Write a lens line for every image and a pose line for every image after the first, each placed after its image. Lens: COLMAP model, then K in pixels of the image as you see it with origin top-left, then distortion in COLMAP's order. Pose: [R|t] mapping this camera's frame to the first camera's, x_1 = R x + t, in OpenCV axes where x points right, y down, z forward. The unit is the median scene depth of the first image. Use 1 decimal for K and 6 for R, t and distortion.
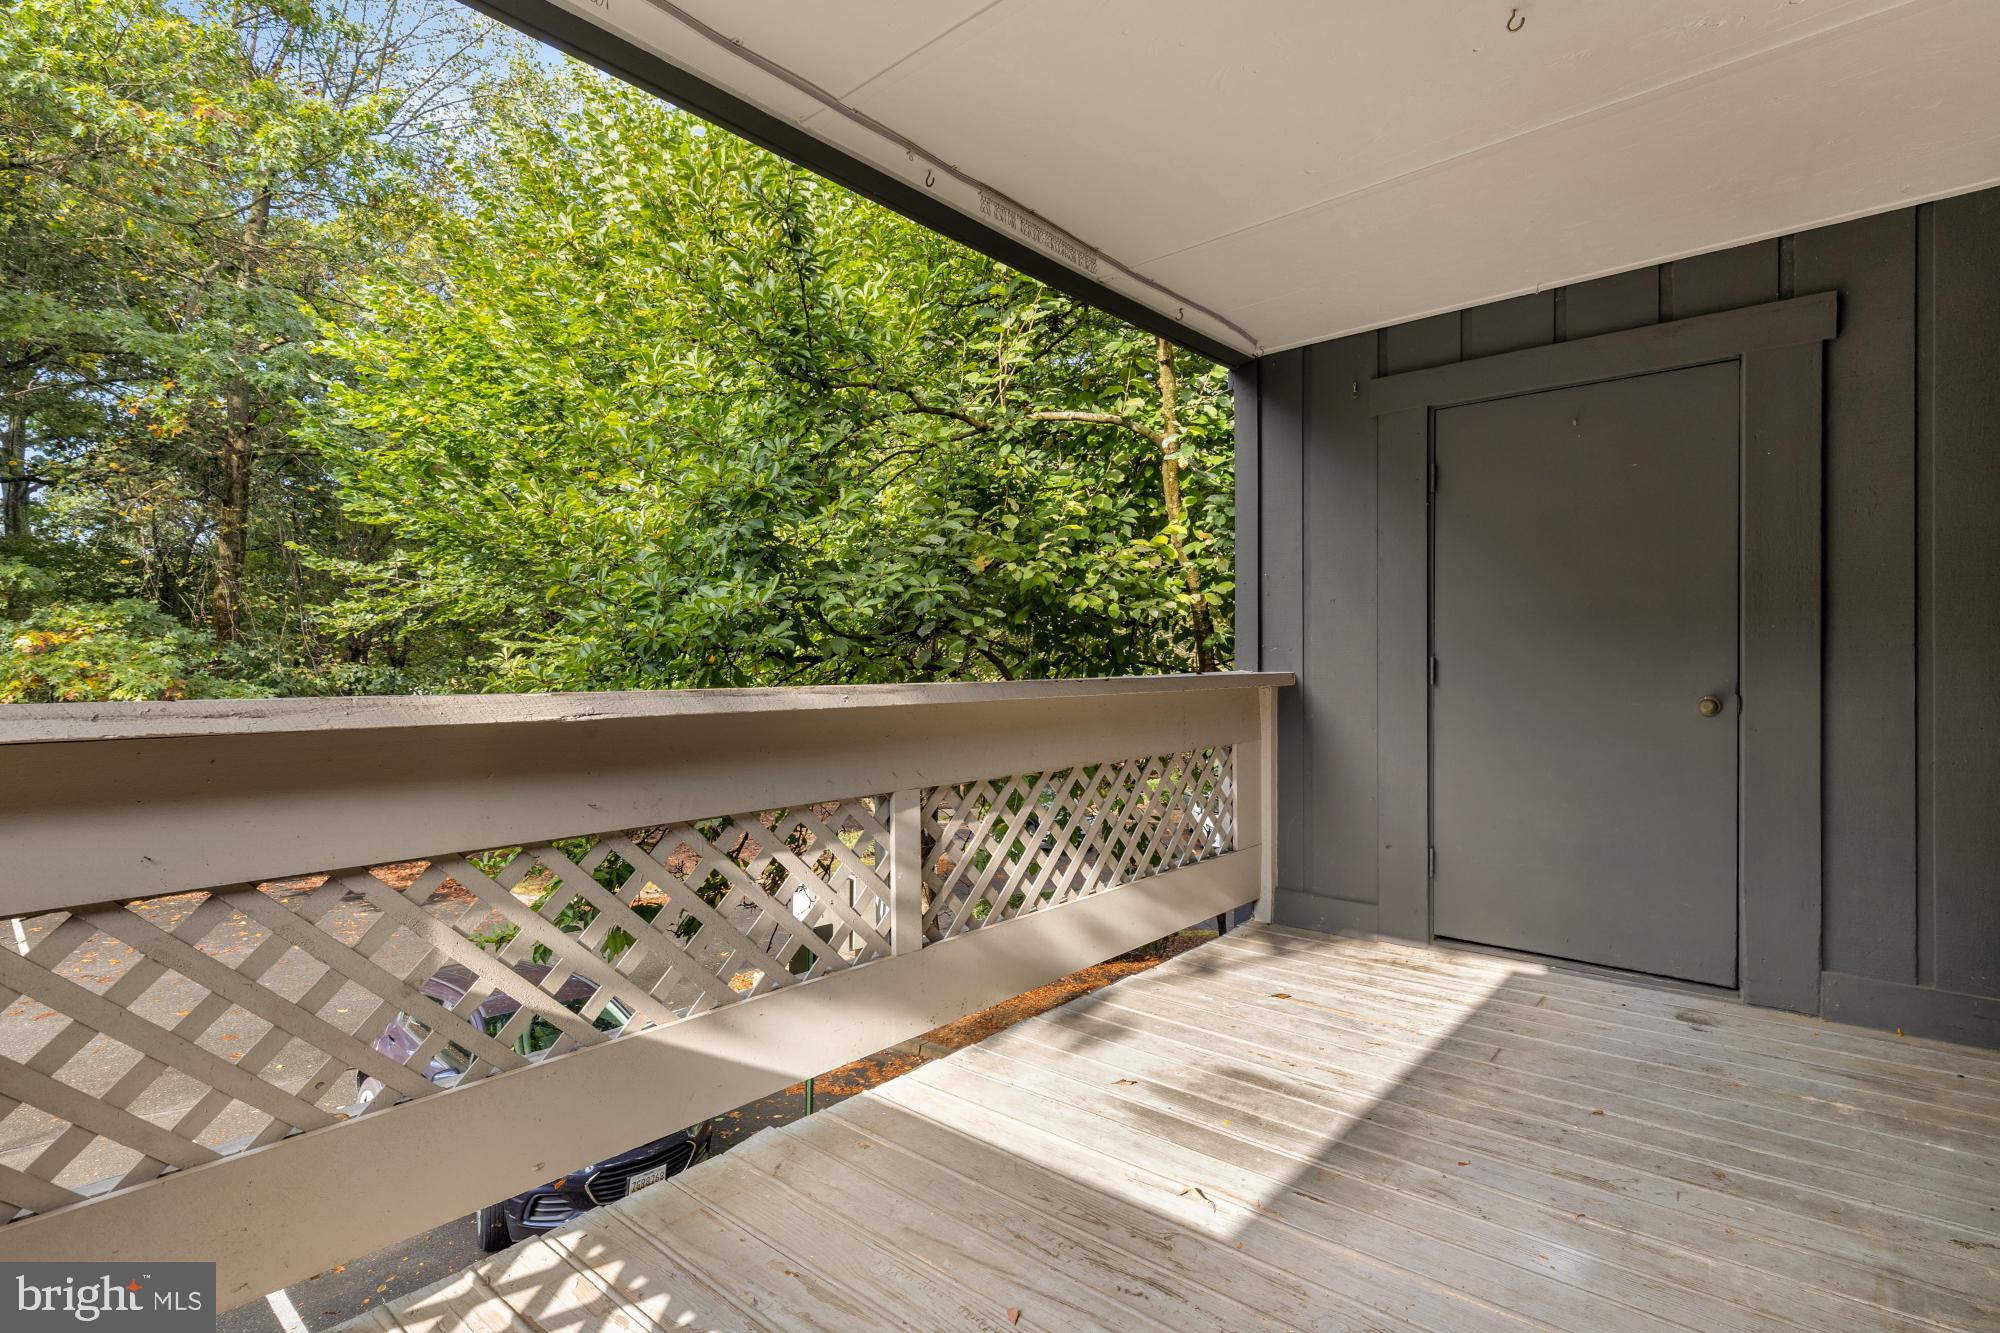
lens RADIAL K [[955.0, 0, 998.9], [0, 955.0, 668.7], [0, 0, 1]] dist [-0.002346, -0.000381]
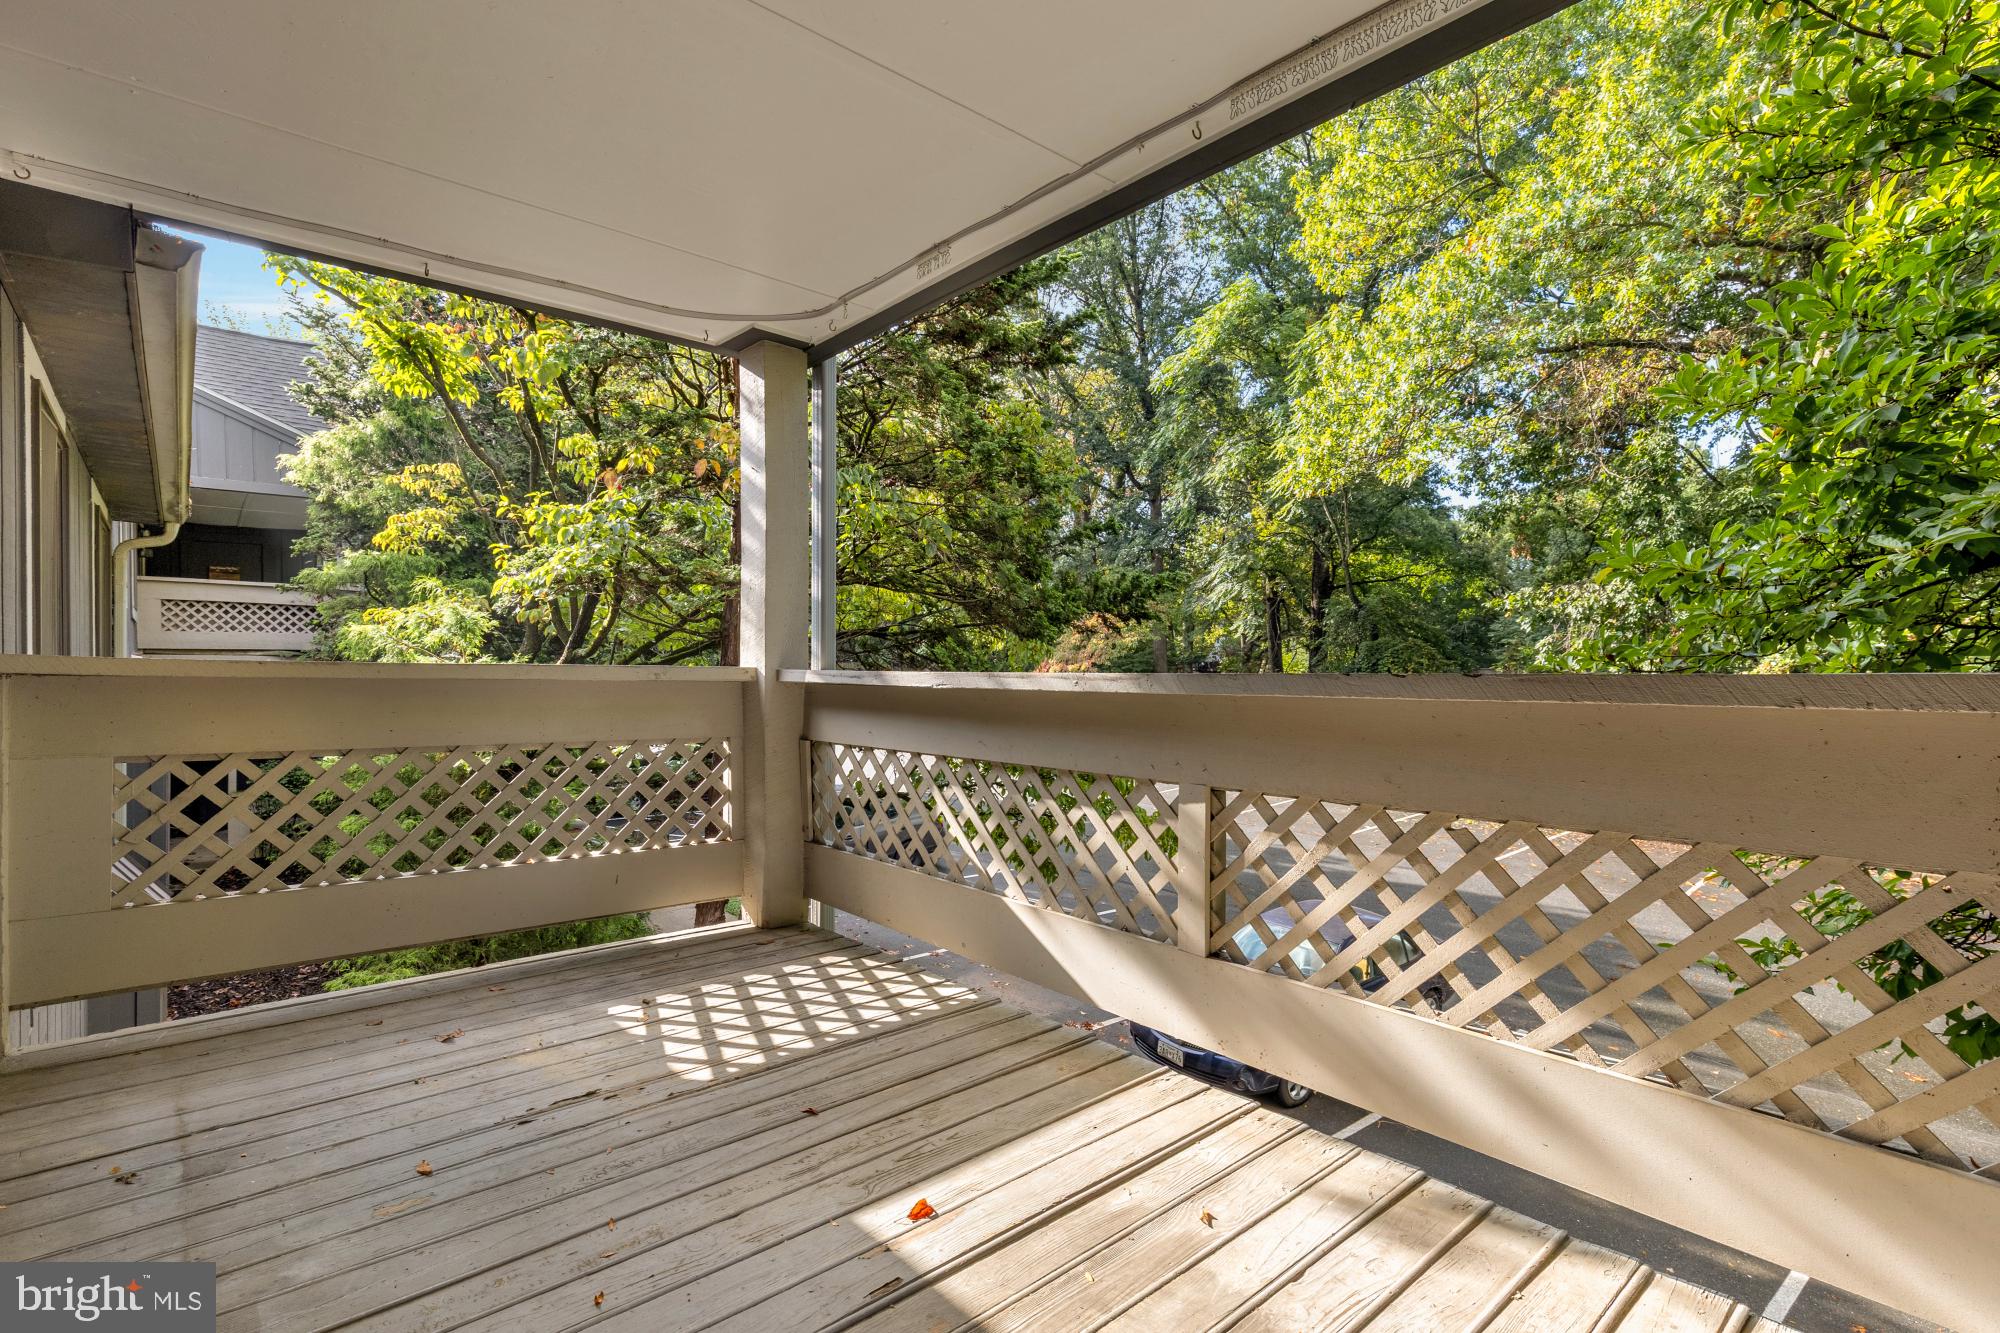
lens RADIAL K [[955.0, 0, 999.1], [0, 955.0, 664.8], [0, 0, 1]] dist [-0.002346, -0.000381]
pose [[-0.139074, 0.007774, -0.990251, 0.778183], [0.001406, 0.999970, 0.007653, -0.000490], [0.990281, -0.000328, -0.139081, 0.829023]]
